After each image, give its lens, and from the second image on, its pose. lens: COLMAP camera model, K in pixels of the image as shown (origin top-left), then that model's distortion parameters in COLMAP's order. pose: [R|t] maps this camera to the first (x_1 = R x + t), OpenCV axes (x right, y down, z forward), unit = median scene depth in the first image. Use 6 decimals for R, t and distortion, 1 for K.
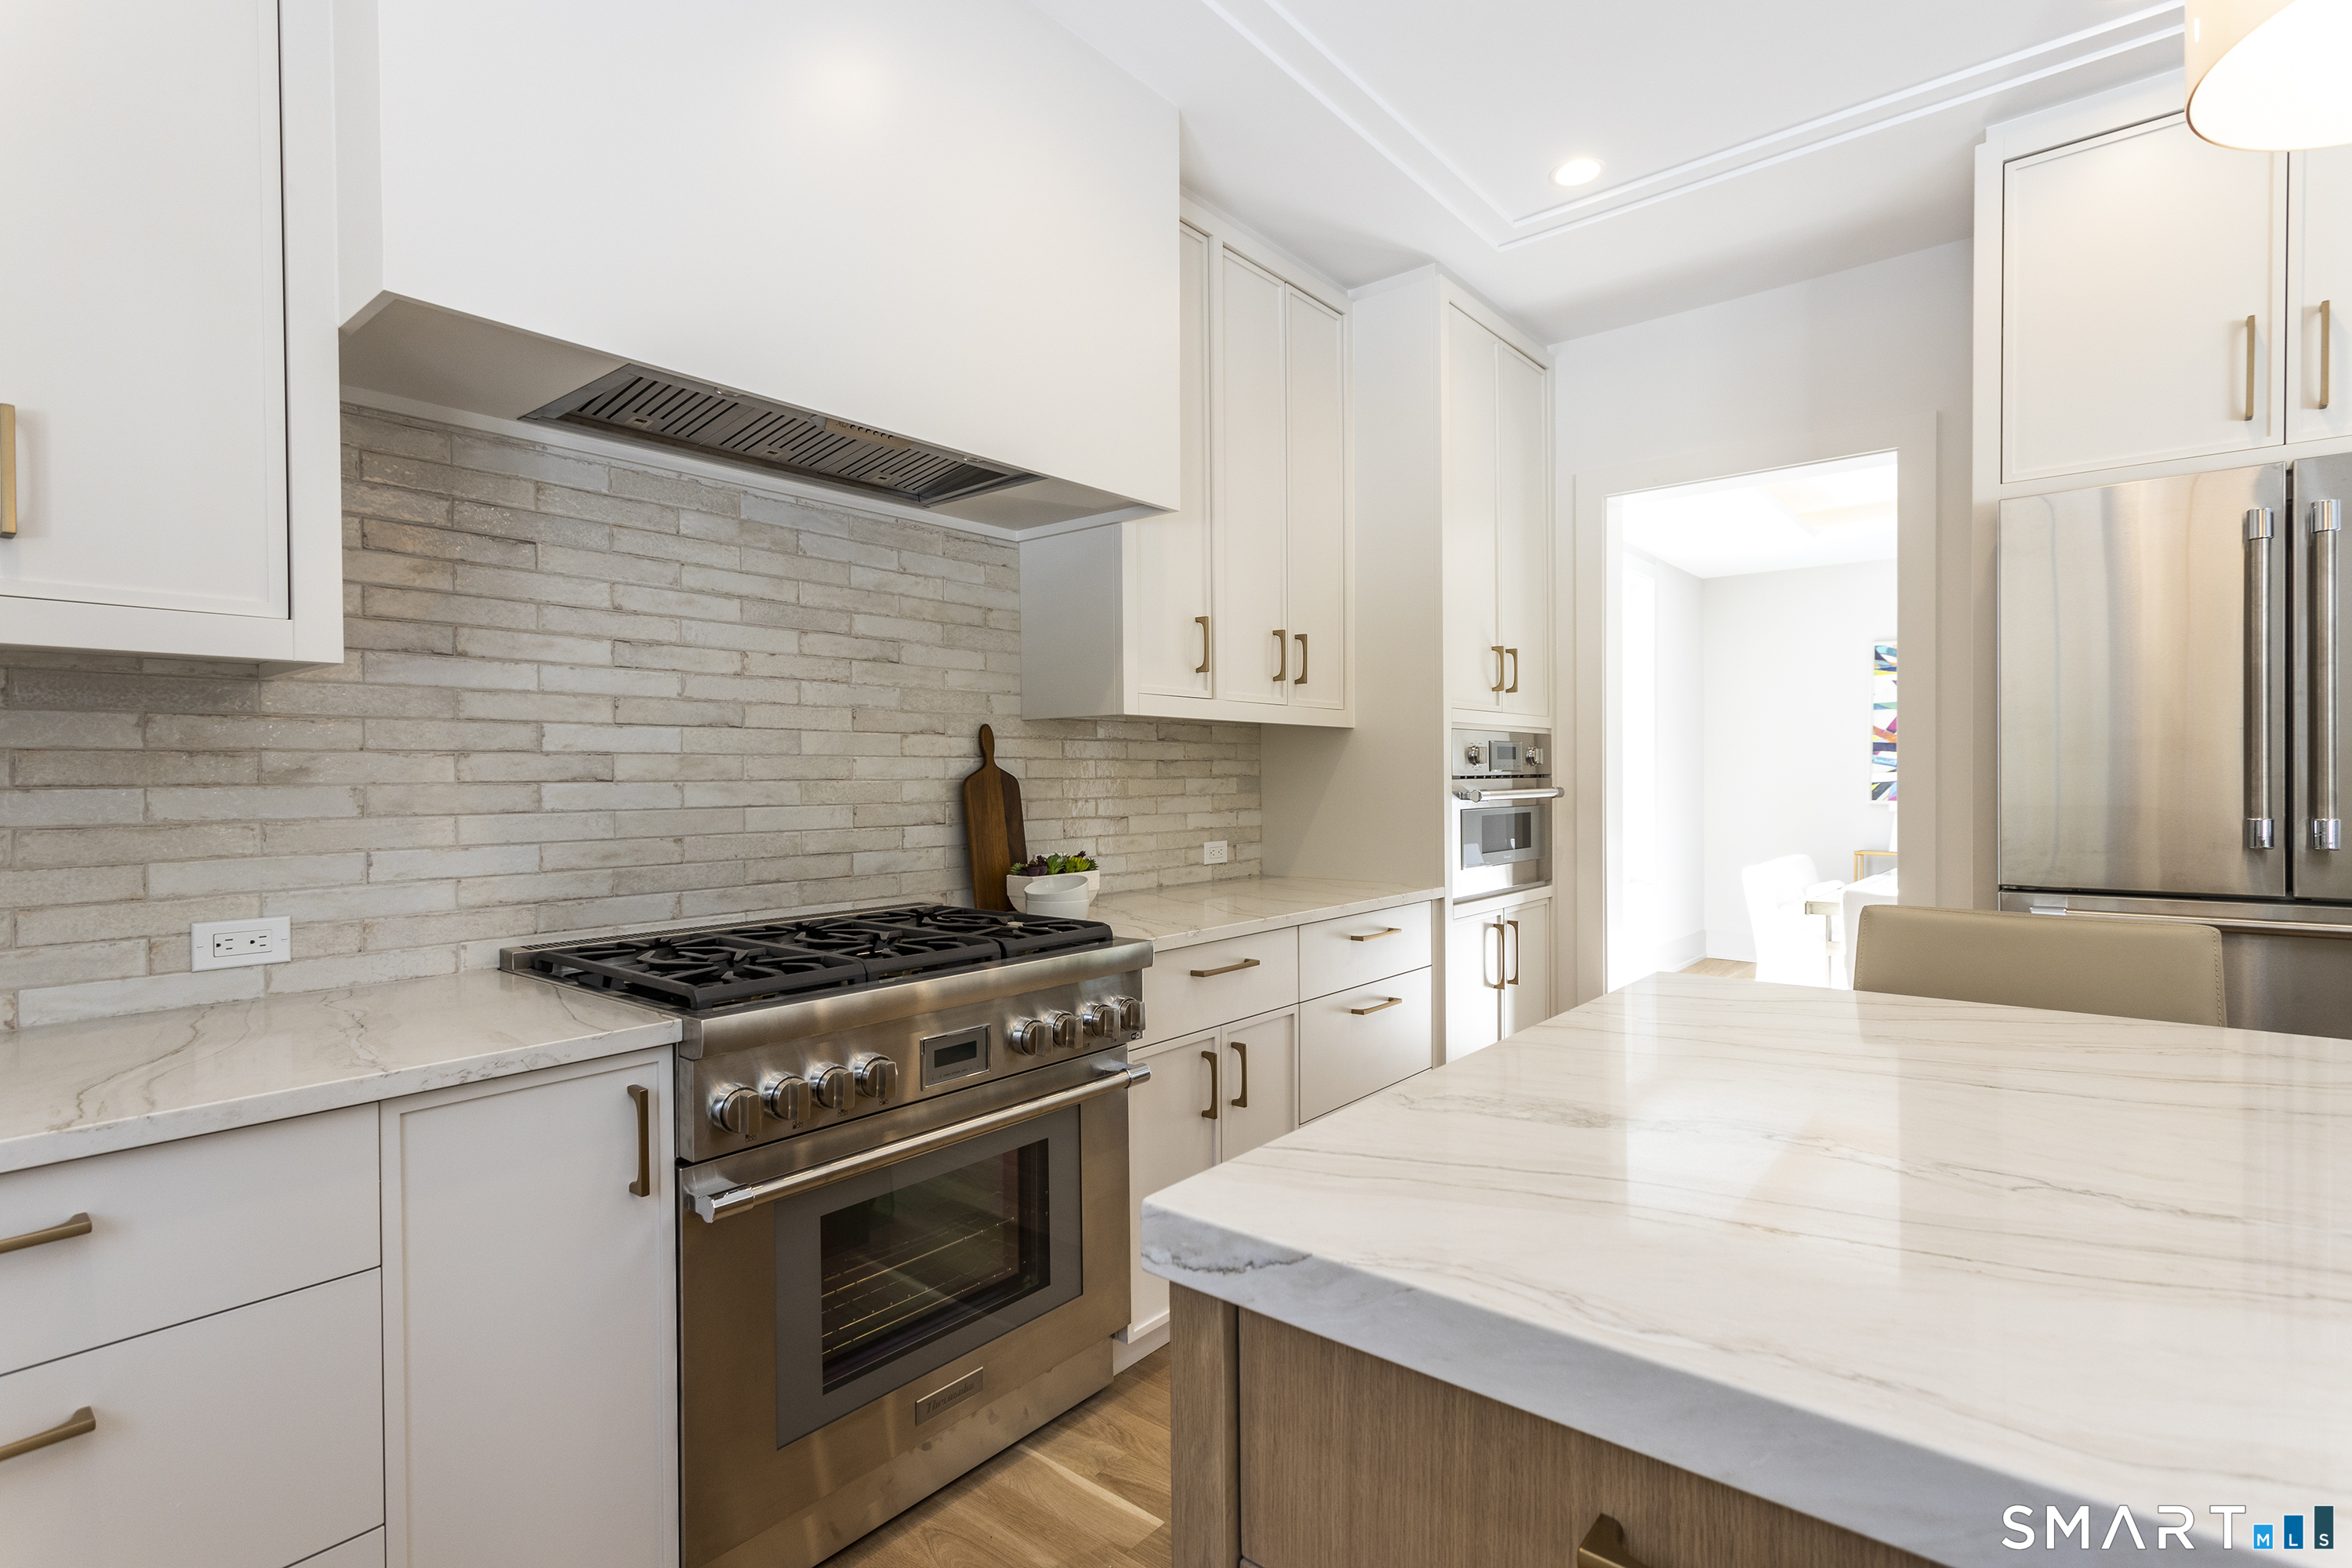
lens RADIAL K [[1147.5, 0, 1171.4], [0, 1147.5, 787.0], [0, 0, 1]] dist [0.003714, 0.000156]
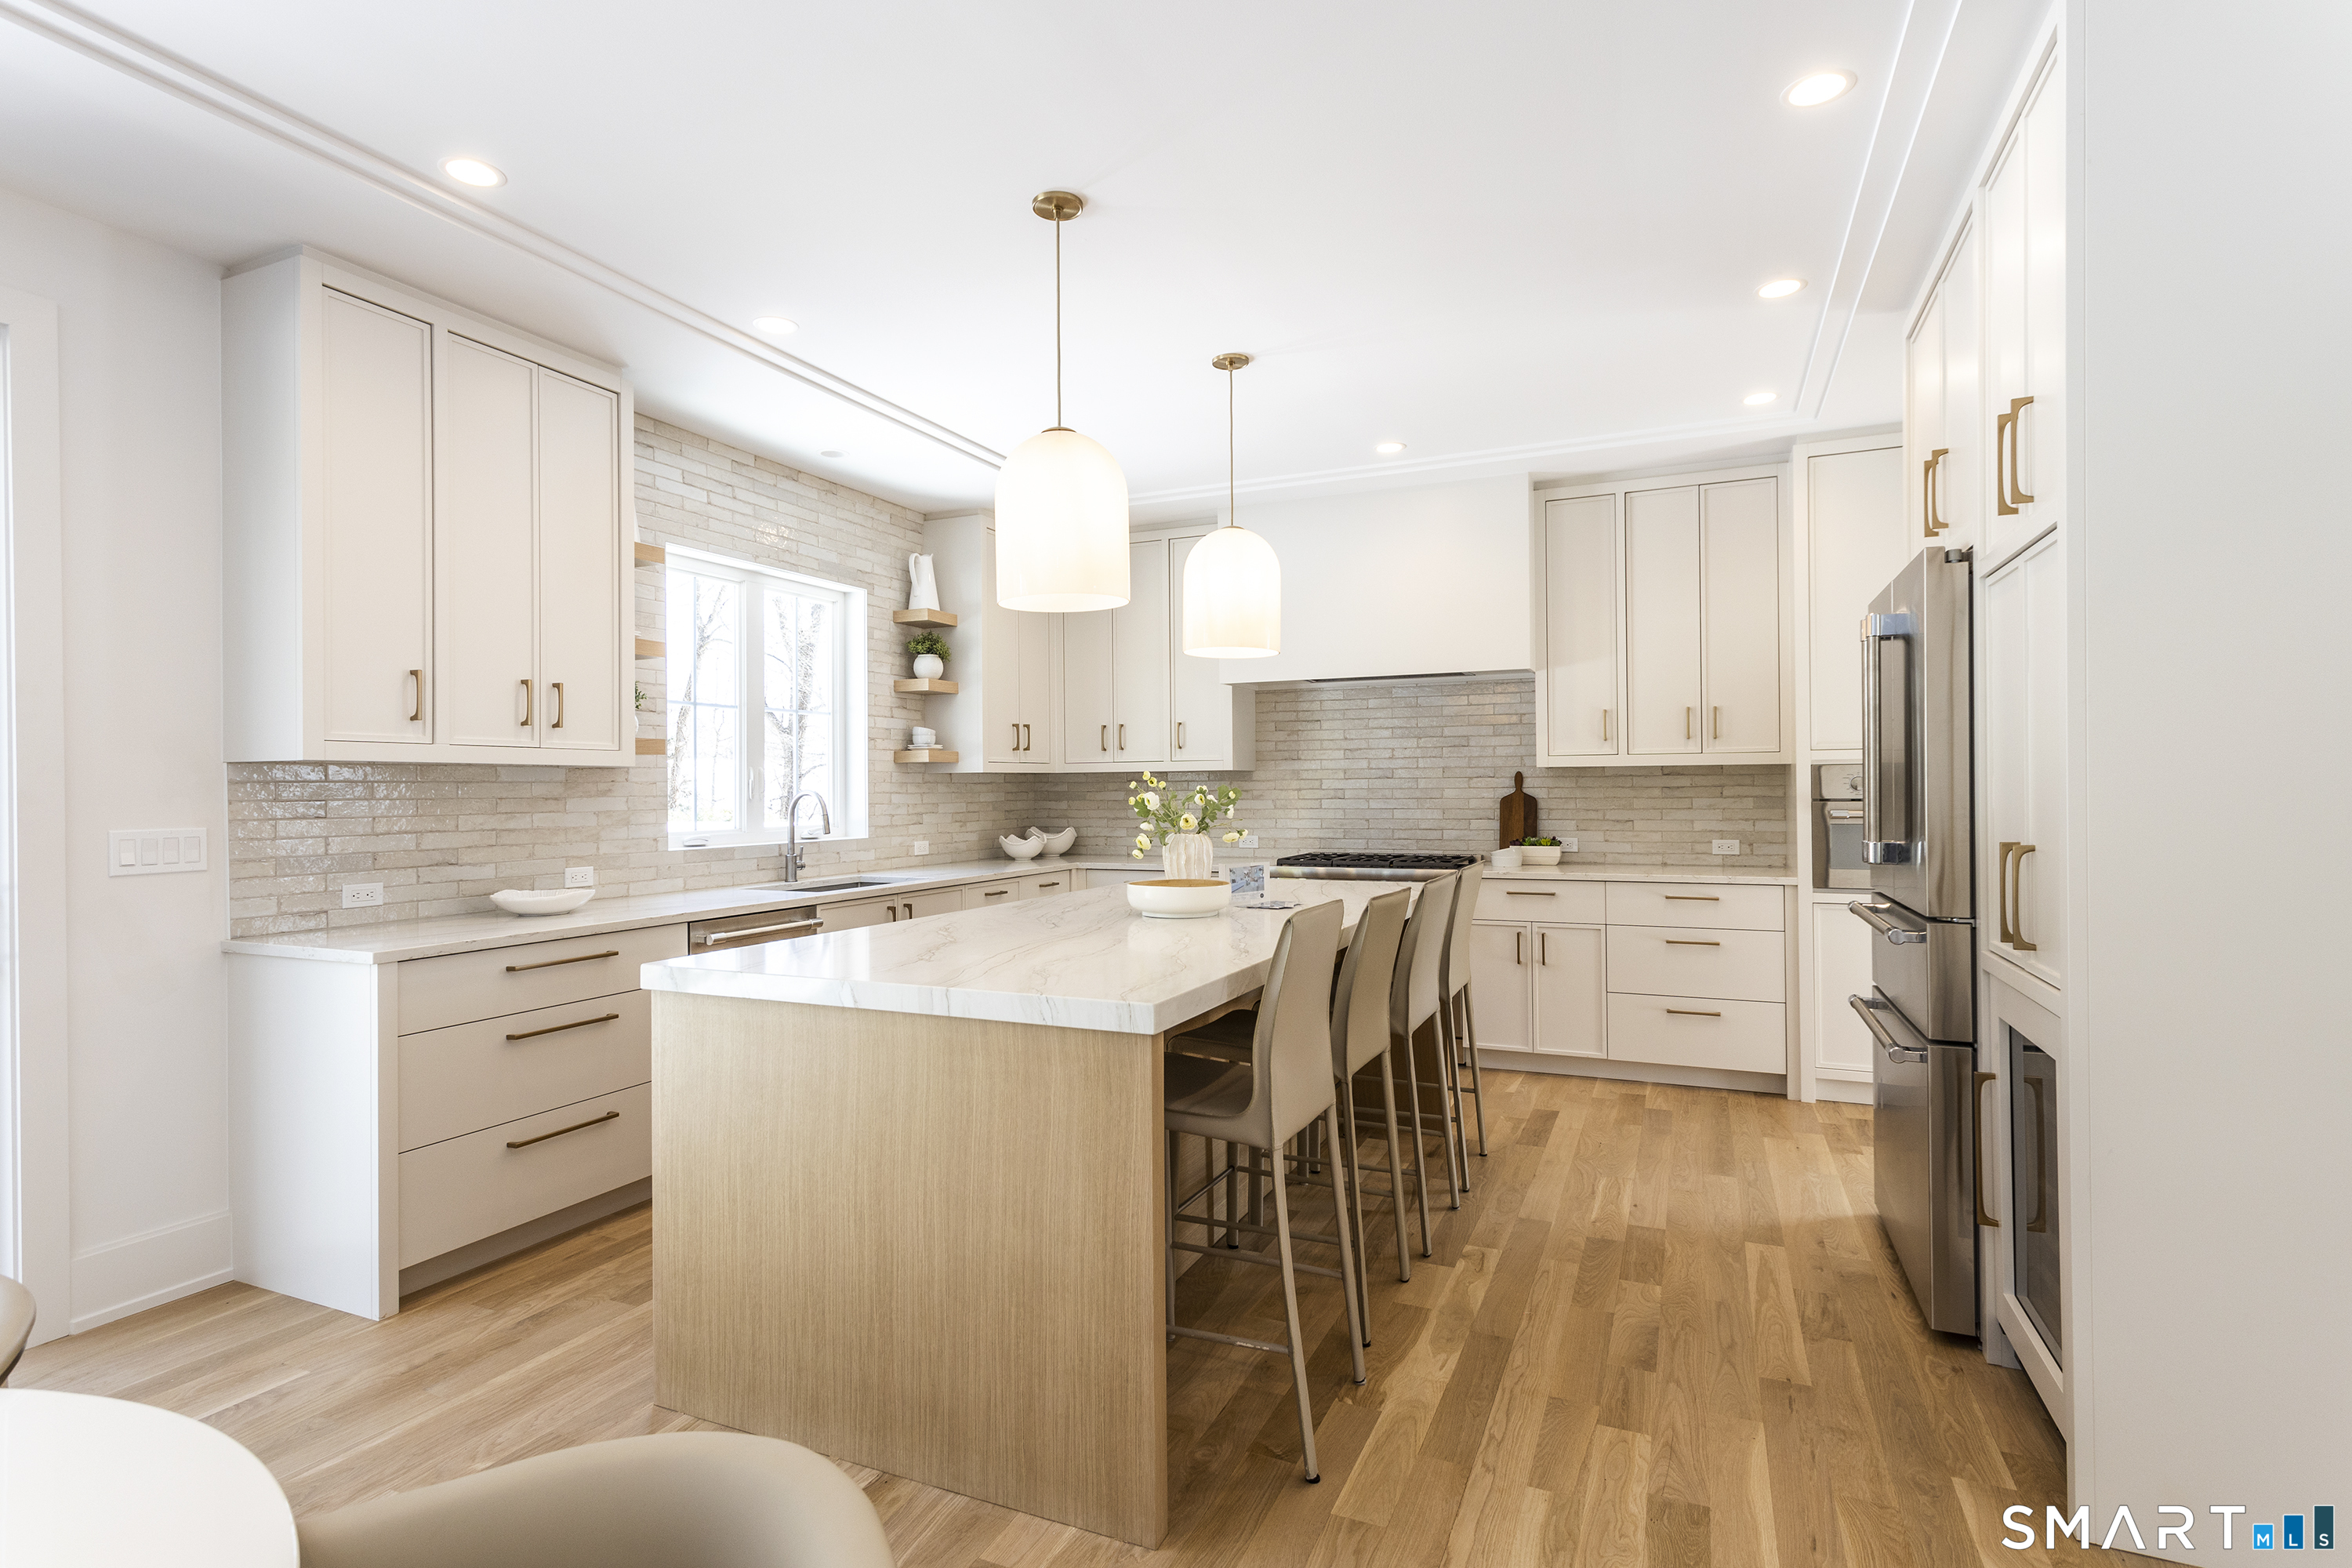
lens RADIAL K [[1147.5, 0, 1175.1], [0, 1147.5, 785.9], [0, 0, 1]] dist [0.003714, 0.000156]
pose [[0.272027, 0.005779, -0.962272, 1.763420], [0.000032, 0.999982, 0.006014, -0.044415], [0.962290, -0.001667, 0.272022, -0.154613]]
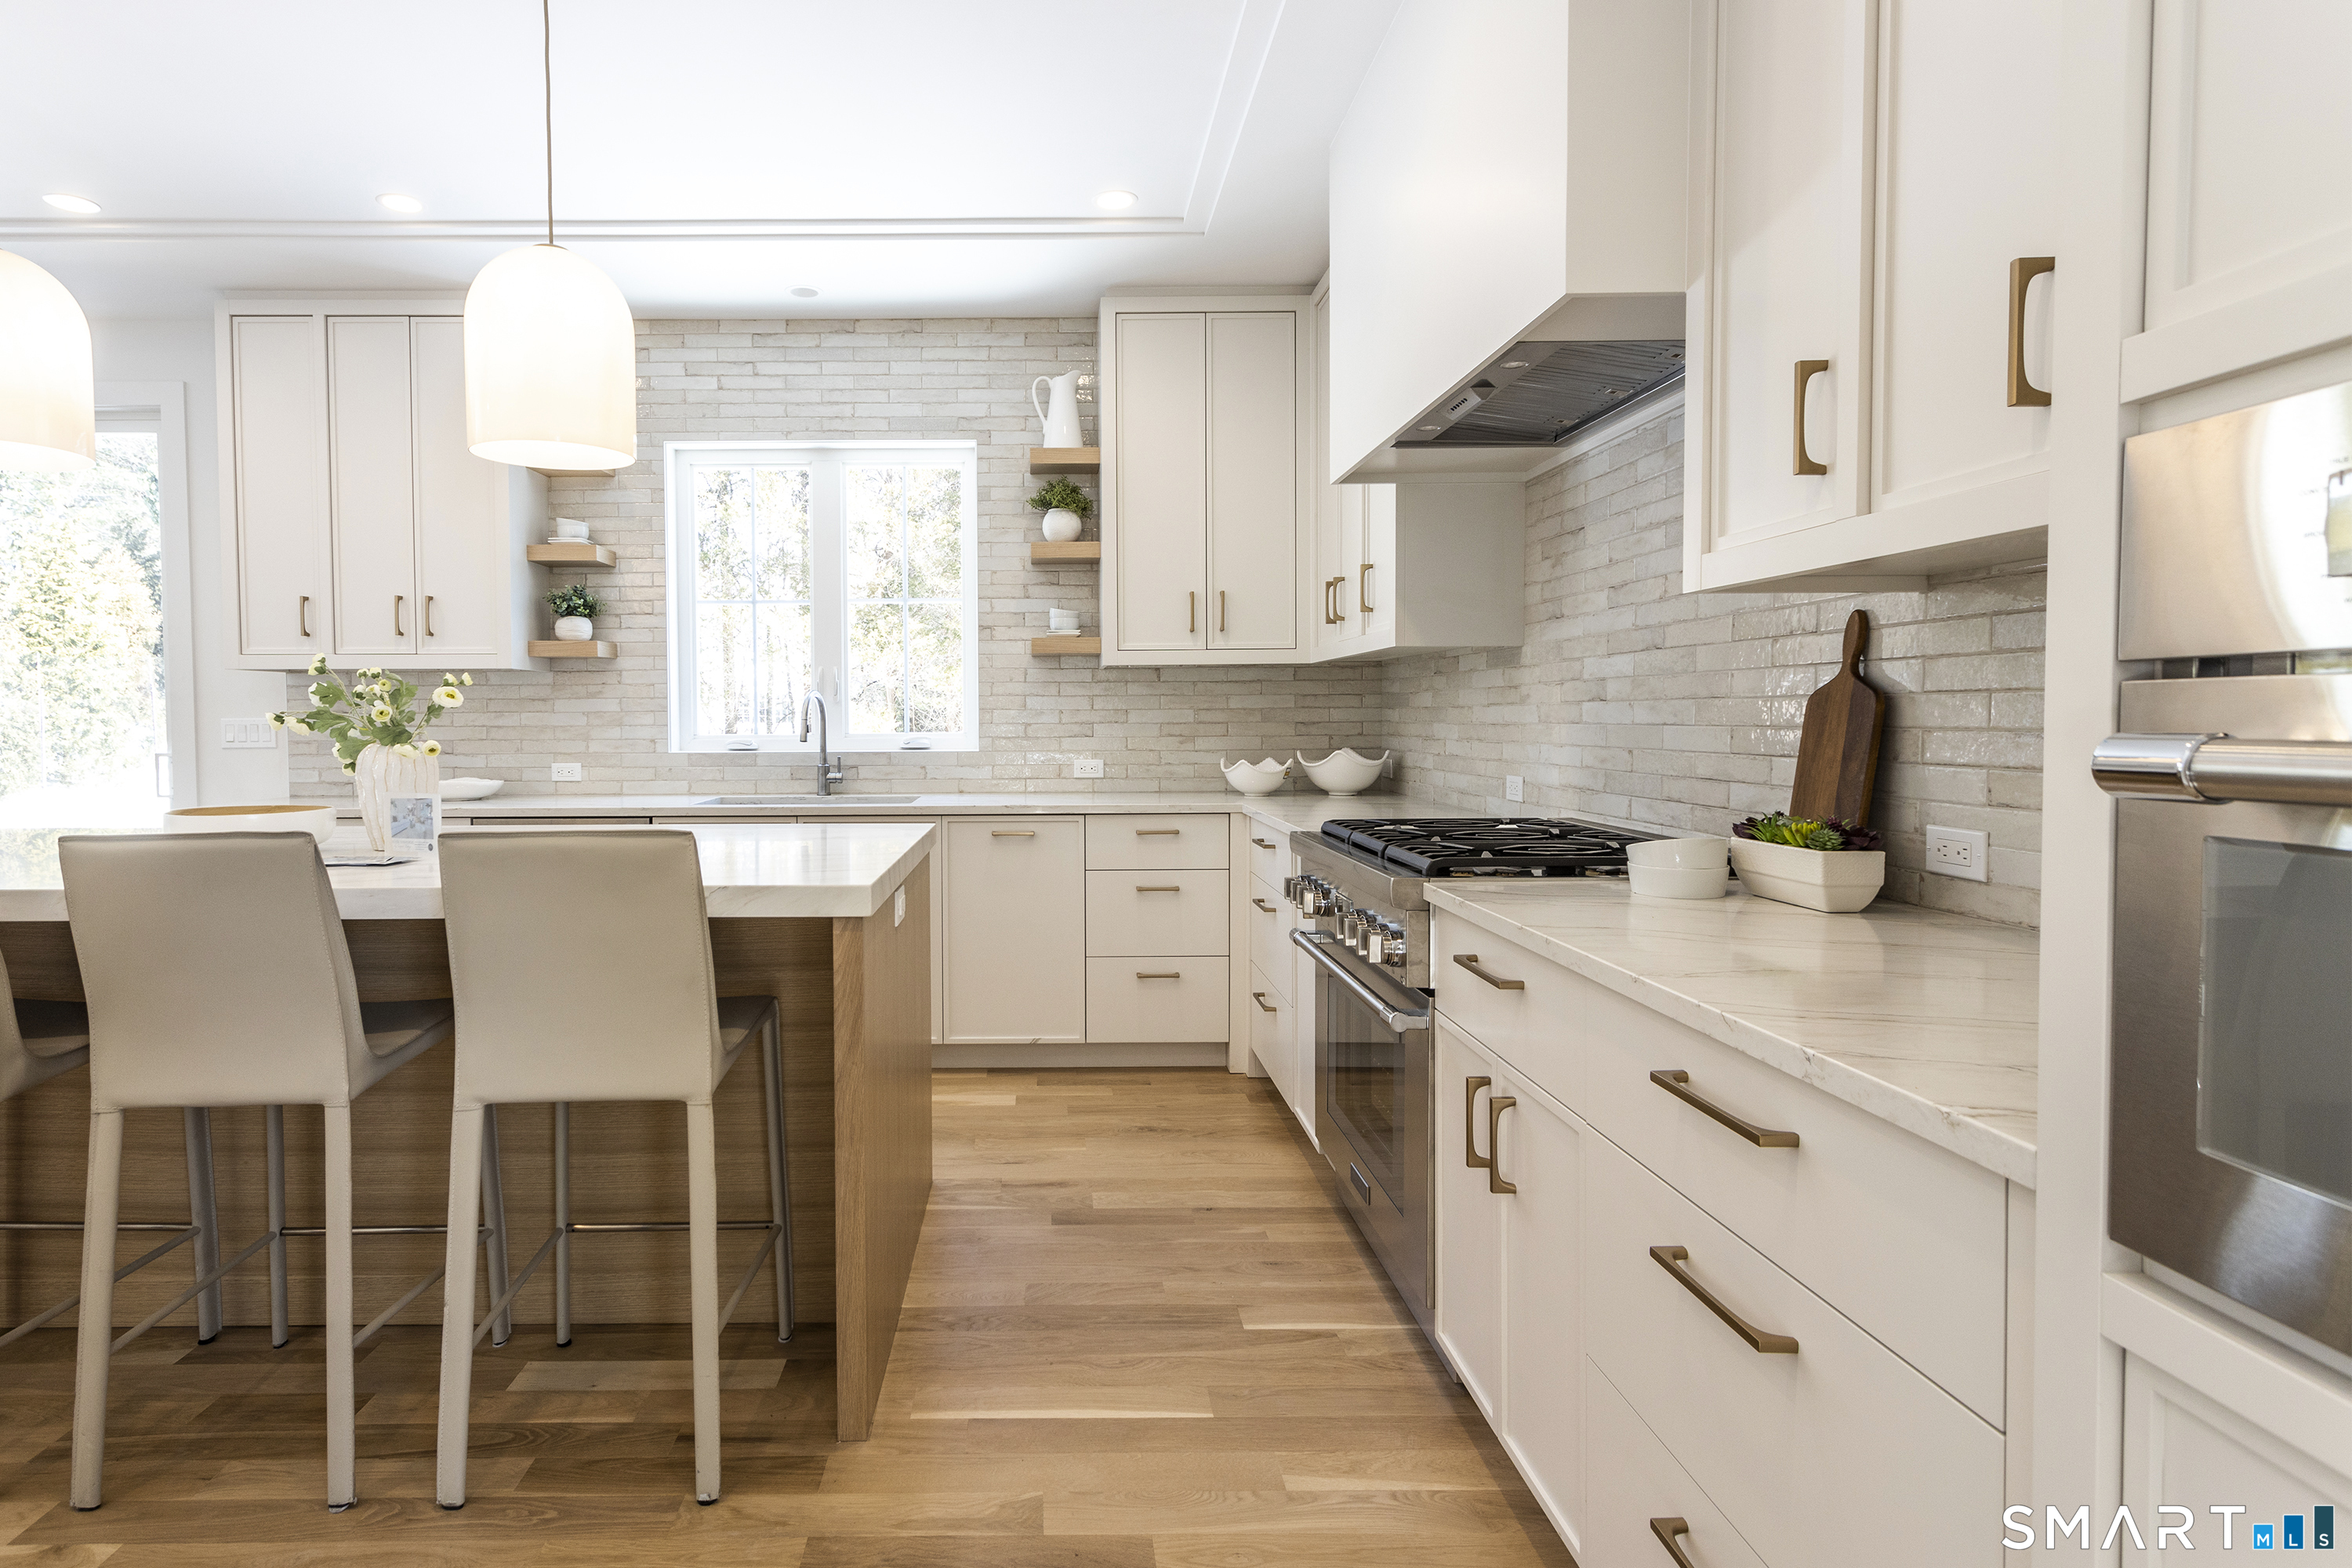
lens RADIAL K [[1241.6, 0, 1067.1], [0, 1241.6, 764.0], [0, 0, 1]] dist [-0.003263, 0.000758]
pose [[-0.758682, 0.039537, -0.650261, 0.689976], [0.009728, 0.998733, 0.049374, -0.007057], [0.651389, 0.031134, -0.758105, 1.339662]]
